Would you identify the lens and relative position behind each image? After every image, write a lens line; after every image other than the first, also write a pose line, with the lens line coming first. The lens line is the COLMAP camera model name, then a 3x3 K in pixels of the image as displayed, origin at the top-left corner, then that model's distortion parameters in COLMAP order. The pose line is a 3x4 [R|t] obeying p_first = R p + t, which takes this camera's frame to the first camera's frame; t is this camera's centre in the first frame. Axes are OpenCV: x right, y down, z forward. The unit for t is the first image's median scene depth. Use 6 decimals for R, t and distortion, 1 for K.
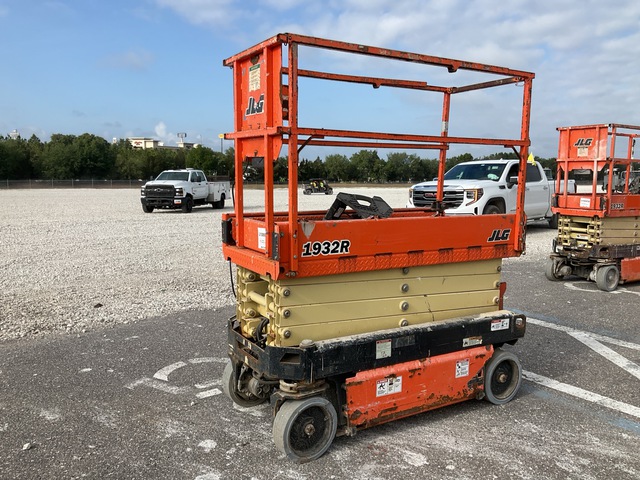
lens RADIAL K [[555.6, 0, 331.3], [0, 555.6, 239.5], [0, 0, 1]] dist [0.110953, -0.029402]
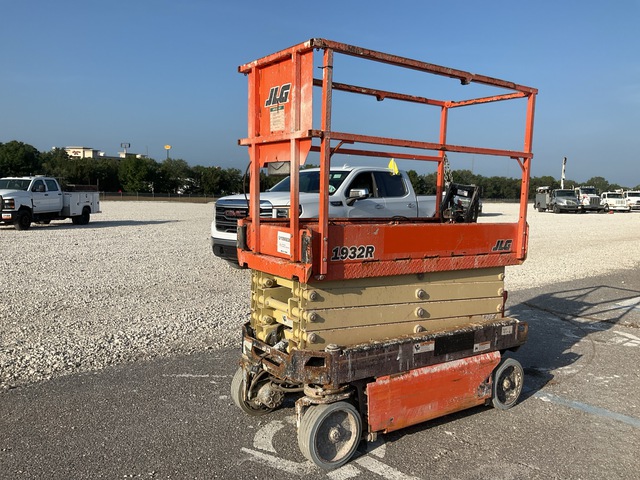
lens RADIAL K [[555.6, 0, 317.7], [0, 555.6, 244.7], [0, 0, 1]] dist [0.110953, -0.029402]
pose [[0.996427, 0.006083, 0.084240, -0.143967], [-0.003620, 0.999563, -0.029353, 0.028270], [-0.084382, 0.028943, 0.996013, 0.002277]]
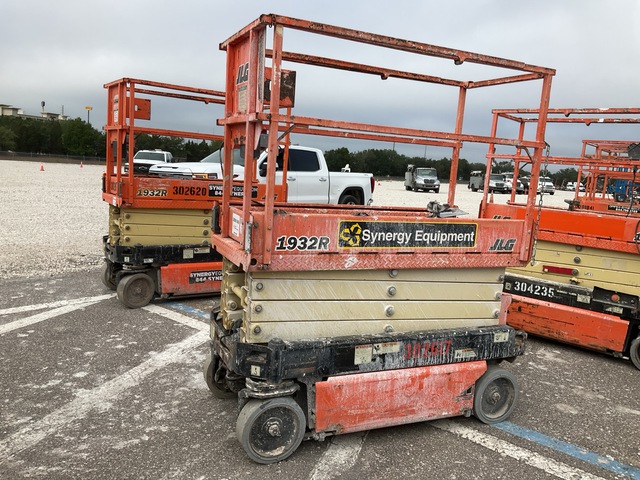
lens RADIAL K [[555.6, 0, 323.7], [0, 555.6, 240.0], [0, 0, 1]] dist [0.110953, -0.029402]
pose [[0.991835, 0.071176, -0.105817, 0.116638], [-0.070285, 0.997453, 0.012134, -0.004070], [0.106411, -0.004598, 0.994312, 0.052189]]
